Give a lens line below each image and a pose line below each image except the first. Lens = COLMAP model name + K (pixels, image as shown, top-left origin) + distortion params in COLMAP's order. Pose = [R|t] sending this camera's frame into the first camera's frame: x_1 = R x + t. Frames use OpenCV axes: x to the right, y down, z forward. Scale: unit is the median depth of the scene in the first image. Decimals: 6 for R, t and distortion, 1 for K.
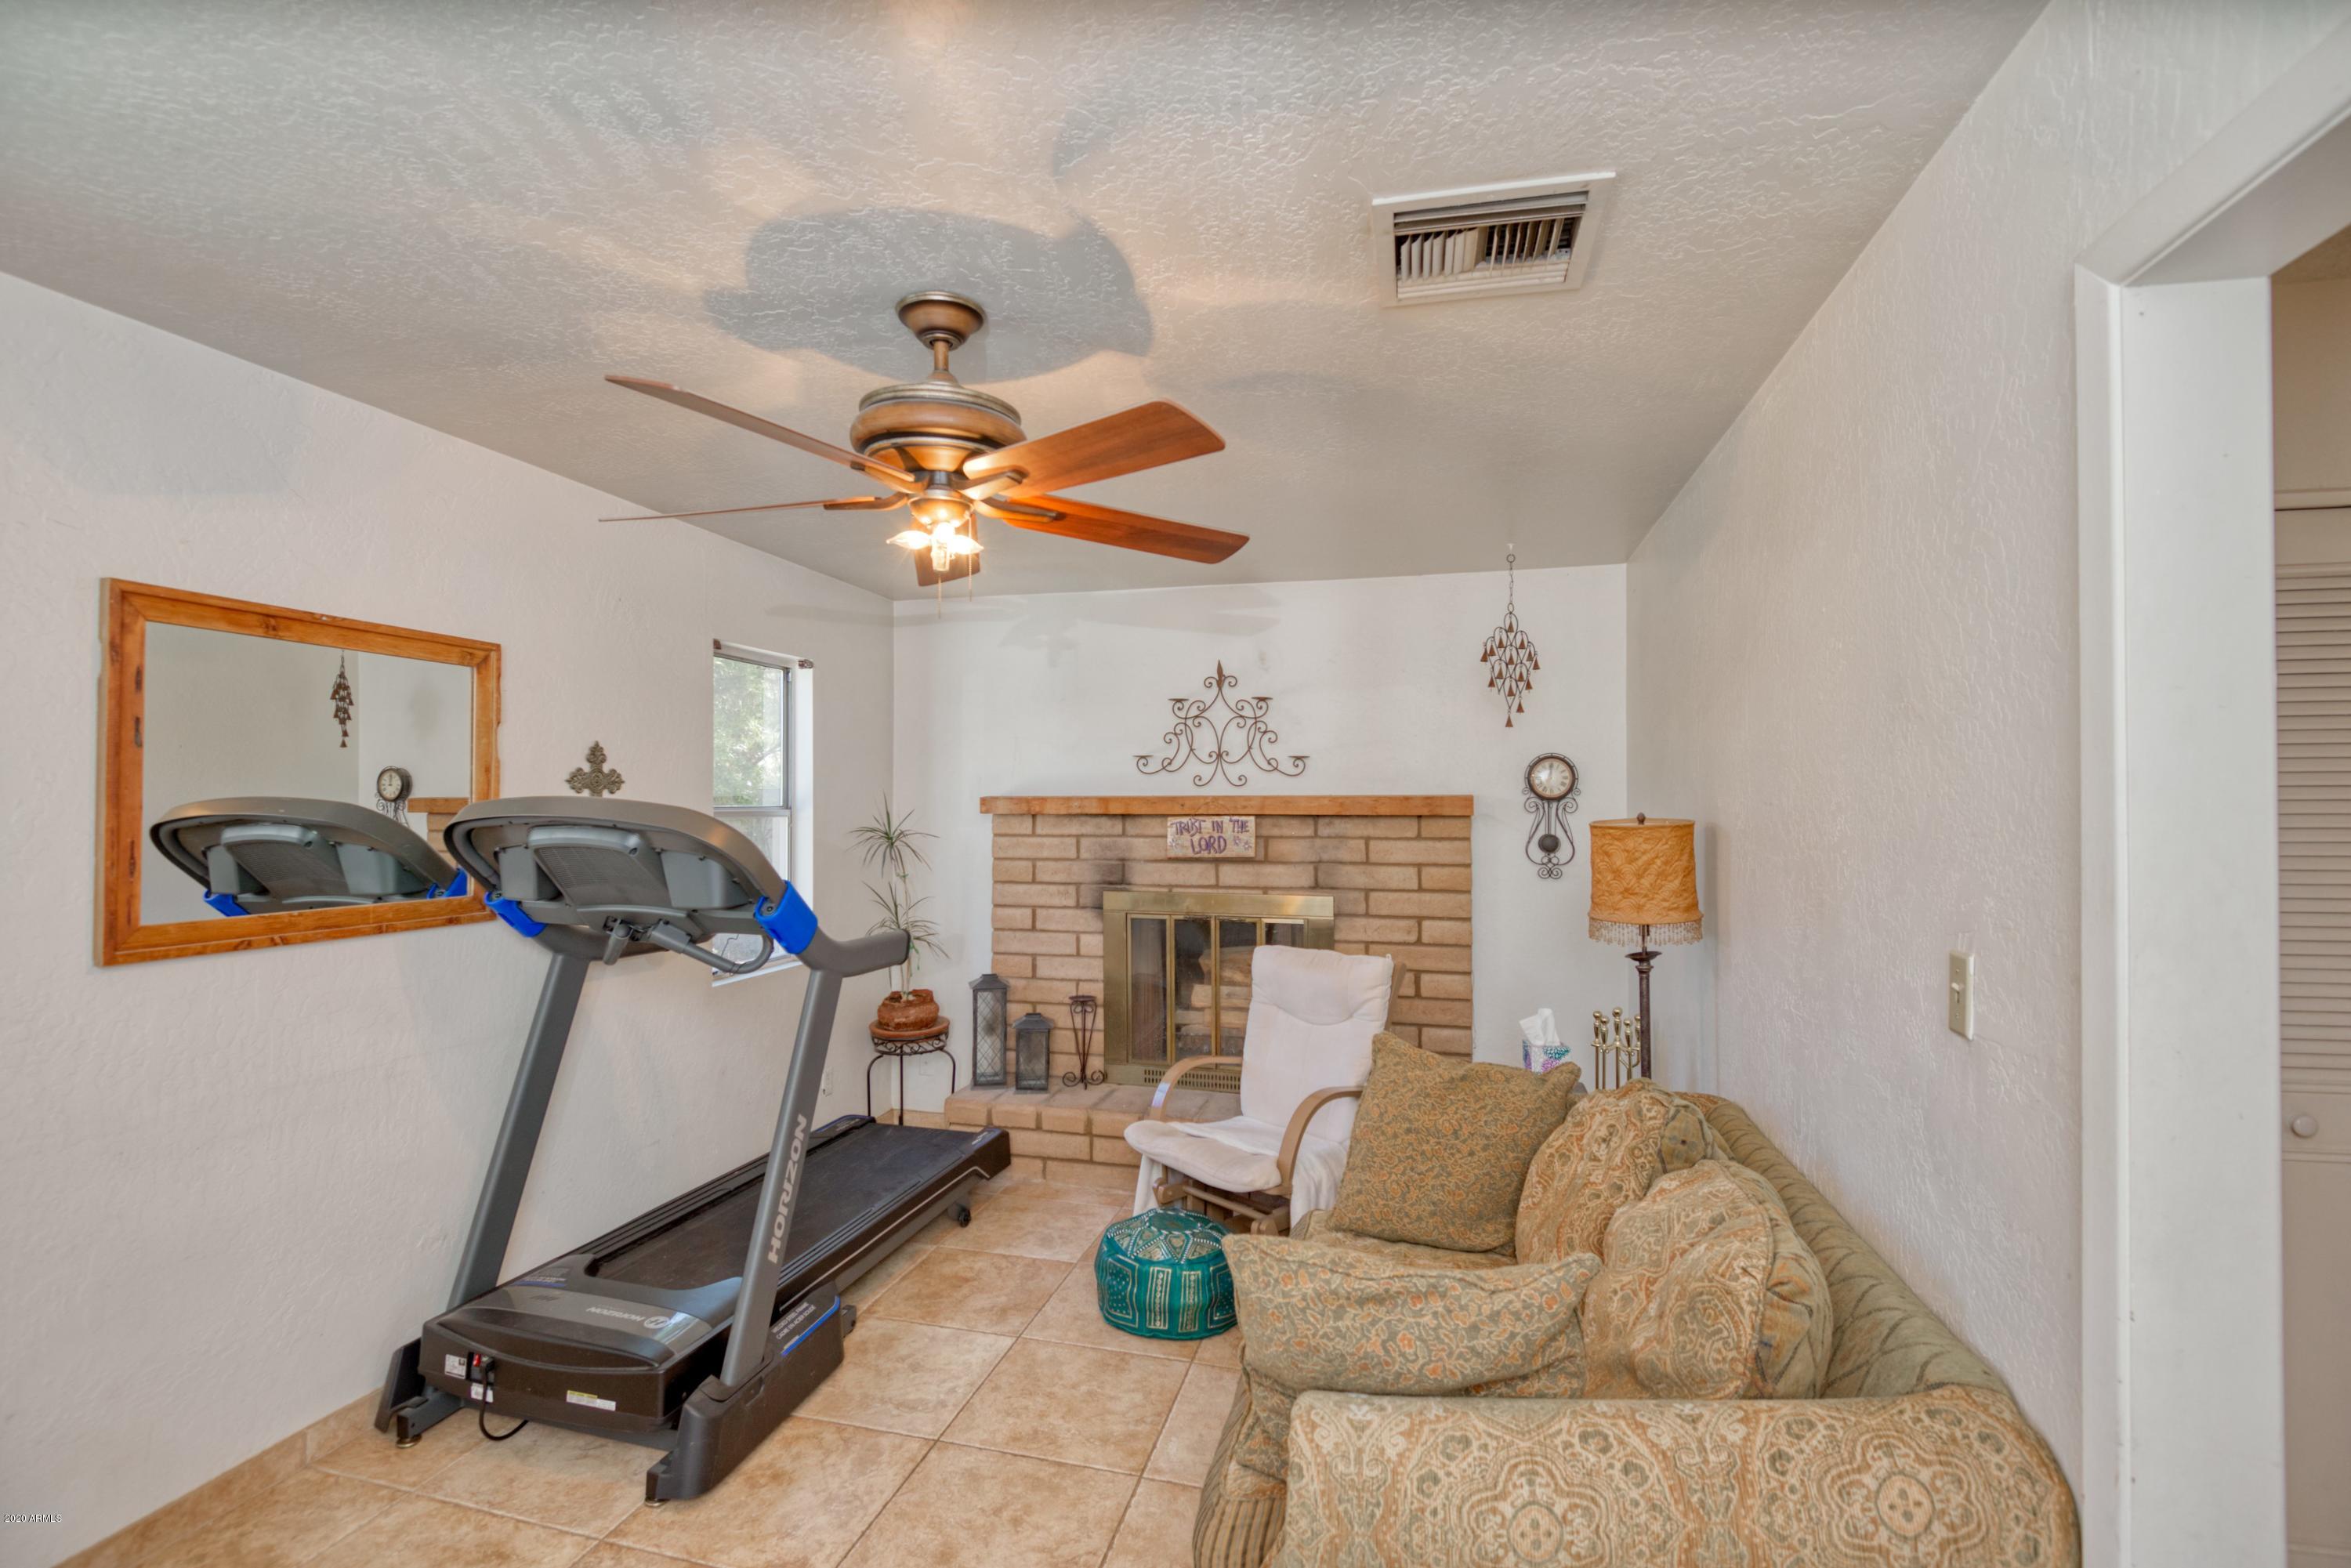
lens RADIAL K [[1103.4, 0, 1174.7], [0, 1103.4, 788.4], [0, 0, 1]] dist [0.000285, -0.000035]
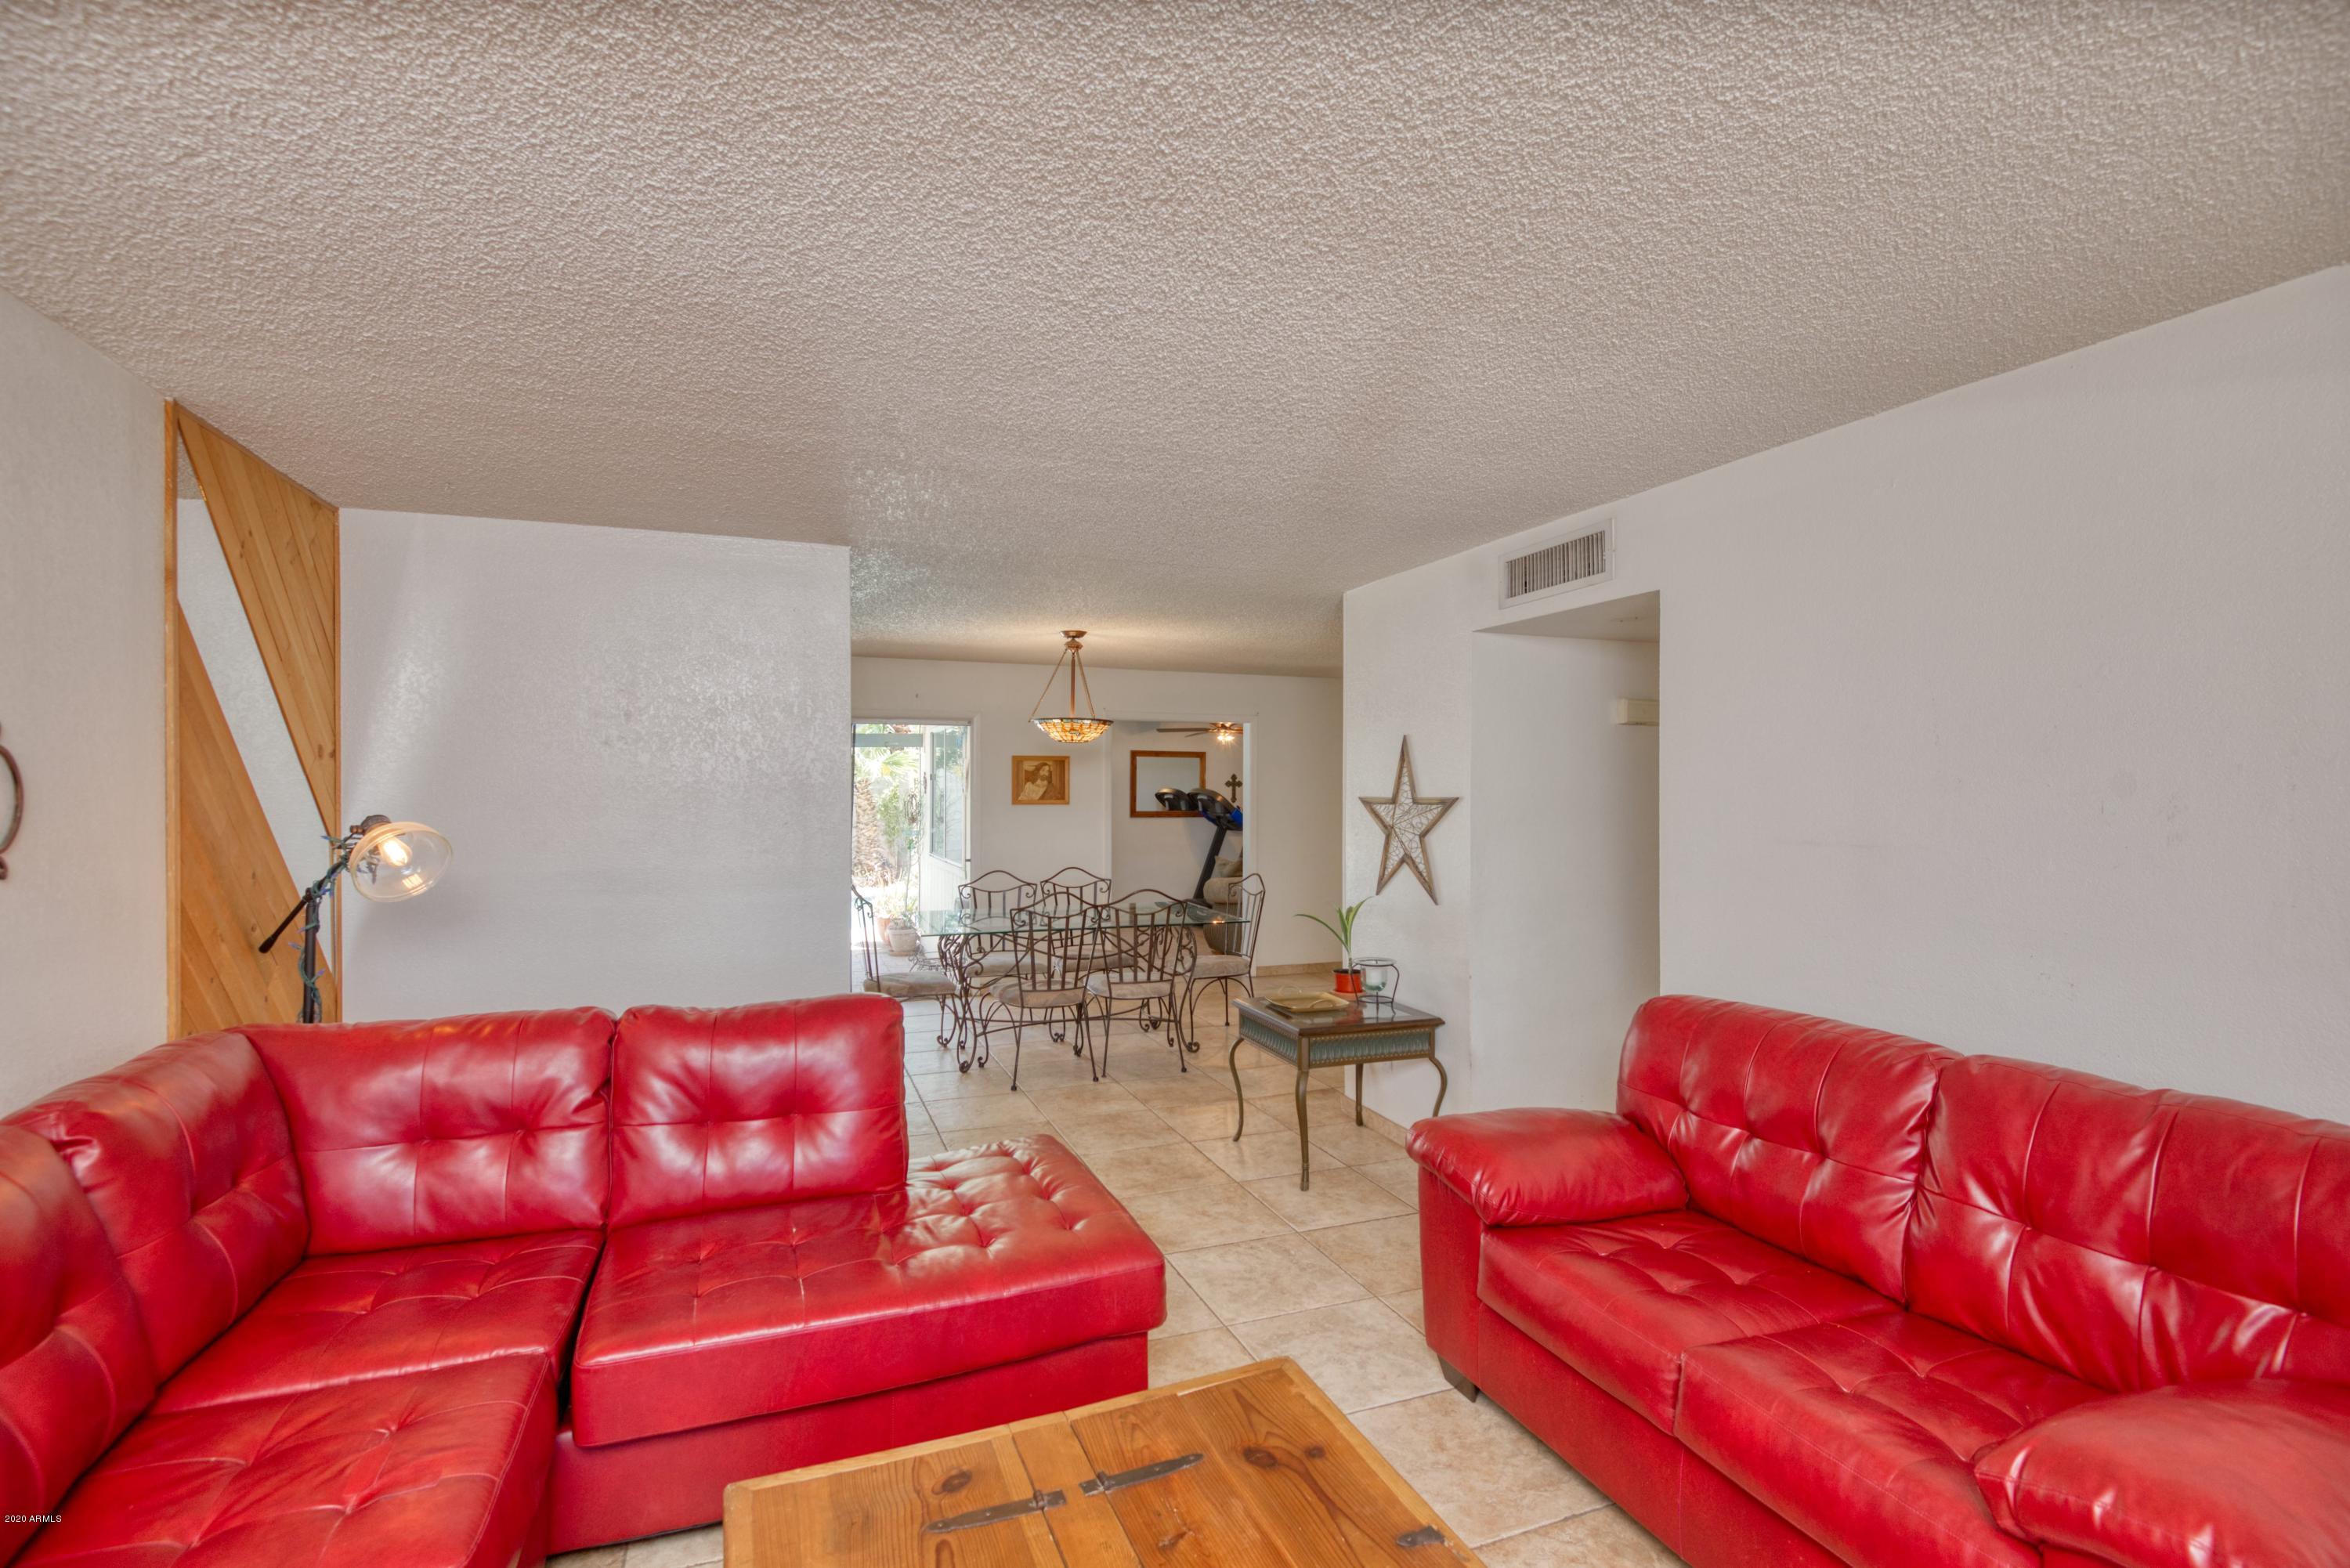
lens RADIAL K [[1102.9, 0, 1178.2], [0, 1102.9, 786.9], [0, 0, 1]] dist [0.000285, -0.000035]
pose [[0.568002, -0.002981, -0.823021, 2.930798], [0.013162, 0.999898, 0.005462, -0.024415], [0.822922, -0.013935, 0.567984, -1.543575]]
